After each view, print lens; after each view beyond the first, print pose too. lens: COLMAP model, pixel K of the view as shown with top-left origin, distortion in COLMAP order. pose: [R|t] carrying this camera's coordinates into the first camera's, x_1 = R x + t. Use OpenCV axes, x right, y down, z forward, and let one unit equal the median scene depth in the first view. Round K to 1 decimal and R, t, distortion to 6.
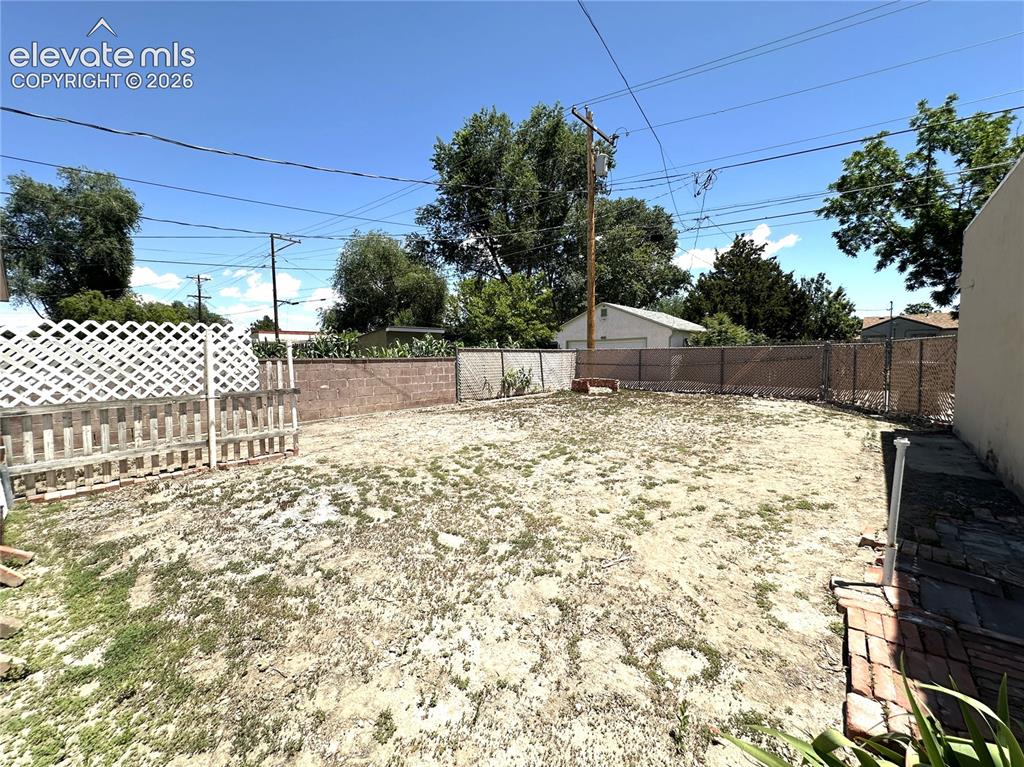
lens RADIAL K [[410.9, 0, 515.6], [0, 410.9, 387.7], [0, 0, 1]] dist [-0.003119, 0.001554]
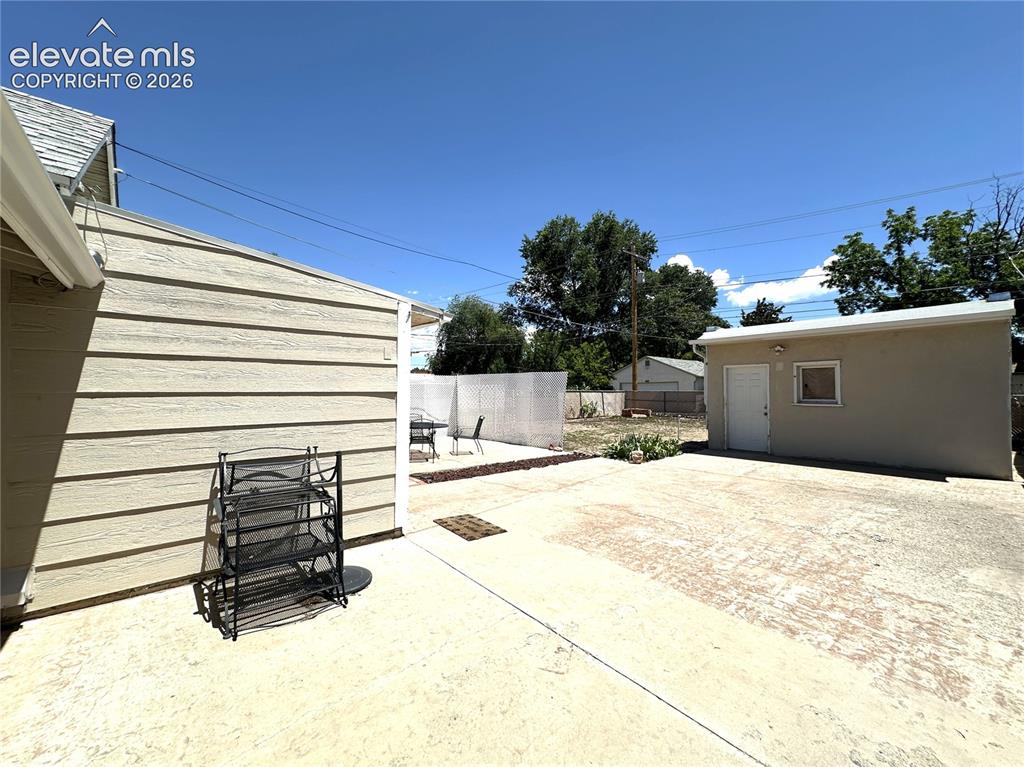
lens RADIAL K [[410.9, 0, 519.4], [0, 410.9, 398.2], [0, 0, 1]] dist [-0.003119, 0.001554]
pose [[0.993209, 0.014754, -0.115402, -0.042402], [-0.021472, 0.998132, -0.057195, 0.020163], [0.114342, 0.059285, 0.991671, -0.353431]]
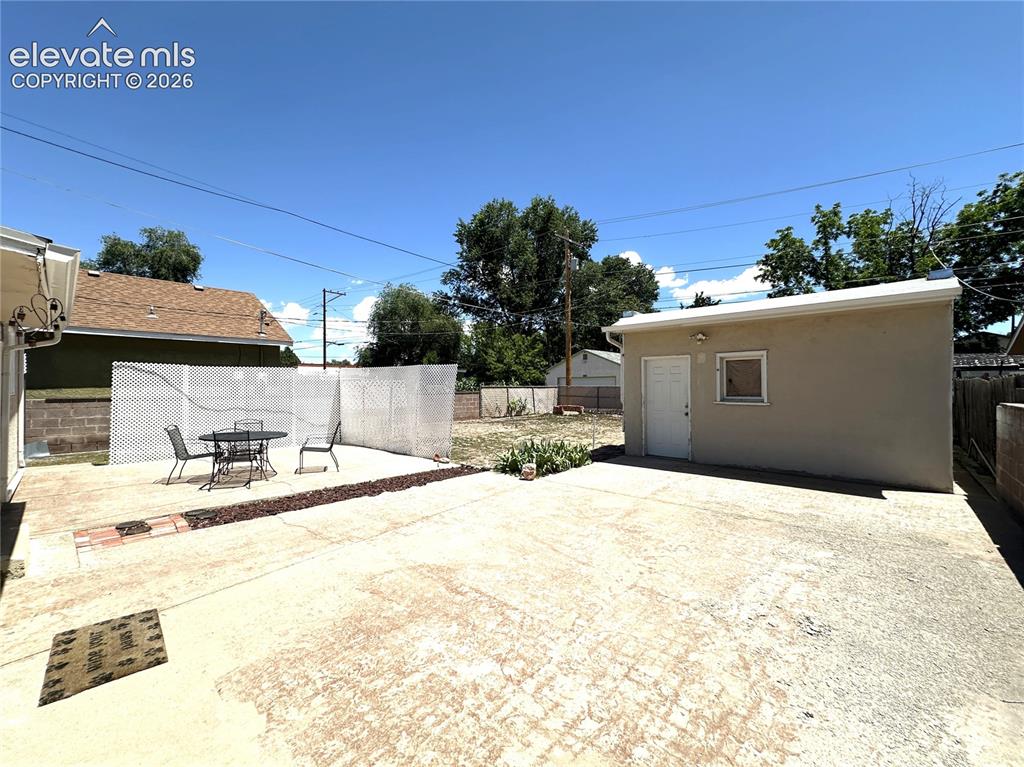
lens RADIAL K [[410.9, 0, 522.1], [0, 410.9, 402.7], [0, 0, 1]] dist [-0.003119, 0.001554]
pose [[0.999970, 0.007704, -0.000547, 0.011659], [-0.007718, 0.999359, -0.034960, 0.011475], [0.000277, 0.034963, 0.999389, -0.272726]]
